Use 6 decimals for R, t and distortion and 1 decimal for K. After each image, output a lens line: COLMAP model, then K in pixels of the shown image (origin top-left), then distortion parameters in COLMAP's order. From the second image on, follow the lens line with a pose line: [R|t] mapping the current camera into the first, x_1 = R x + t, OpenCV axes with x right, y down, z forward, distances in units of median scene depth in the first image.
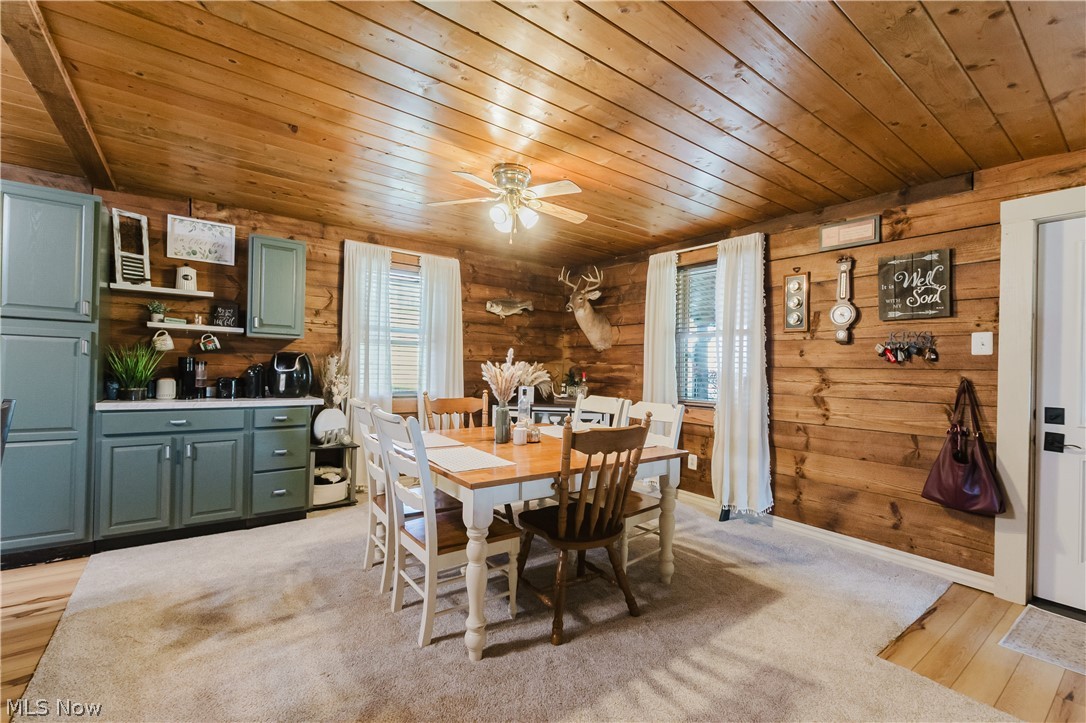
lens RADIAL K [[478.3, 0, 549.8], [0, 478.3, 367.8], [0, 0, 1]] dist [0.008132, -0.000198]
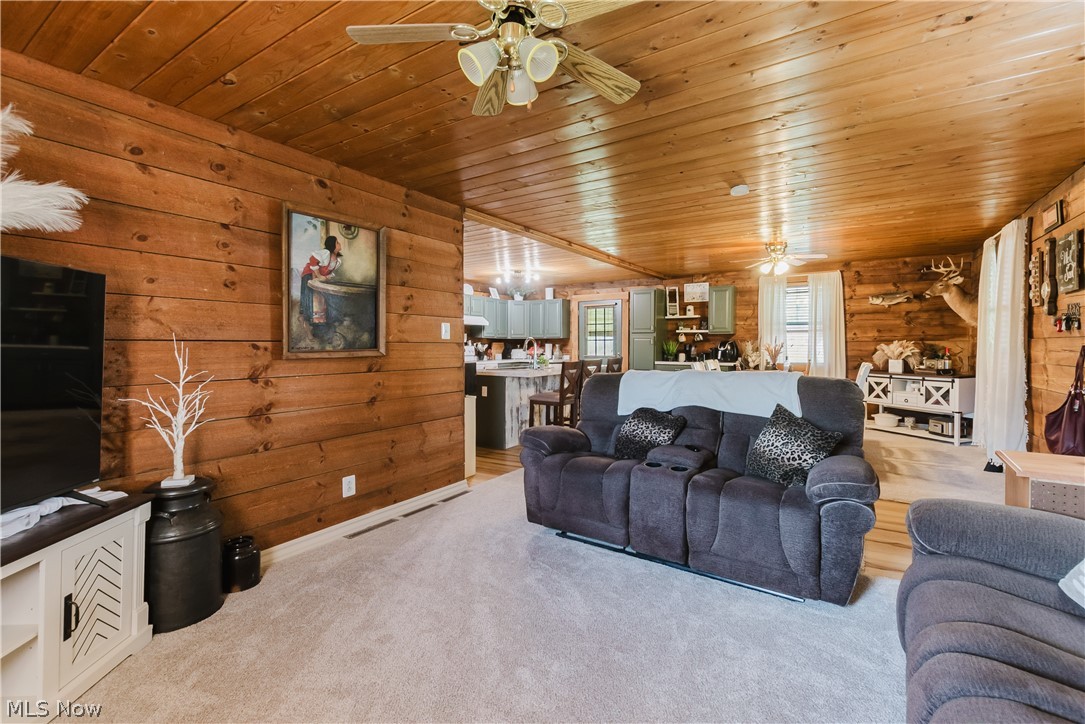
lens RADIAL K [[471.2, 0, 541.1], [0, 471.2, 356.3], [0, 0, 1]] dist [-0.000171, -0.000411]
pose [[0.333298, -0.002371, -0.942819, 1.150136], [0.009281, 0.999957, 0.000766, 0.027998], [0.942776, -0.009006, 0.333305, -0.439158]]
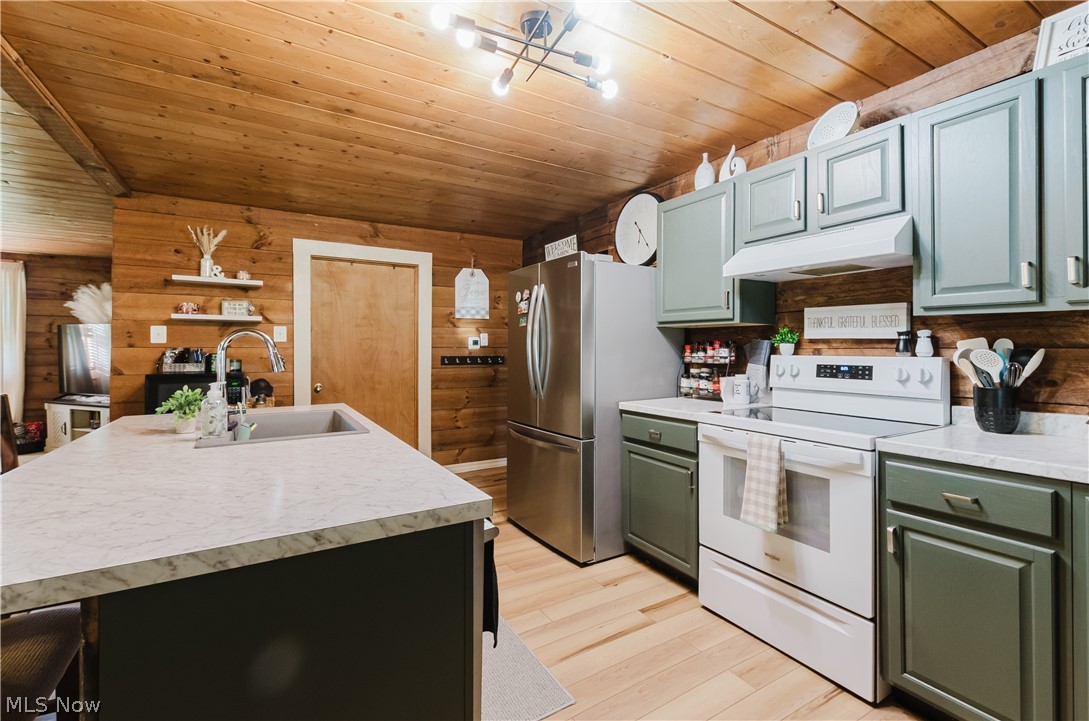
lens RADIAL K [[473.4, 0, 562.3], [0, 473.4, 357.1], [0, 0, 1]] dist [0.001096, -0.000489]
pose [[-0.995547, -0.025205, 0.090834, -1.004295], [-0.022921, 0.999397, 0.026100, -0.032643], [-0.091437, 0.023902, -0.995524, 0.659513]]
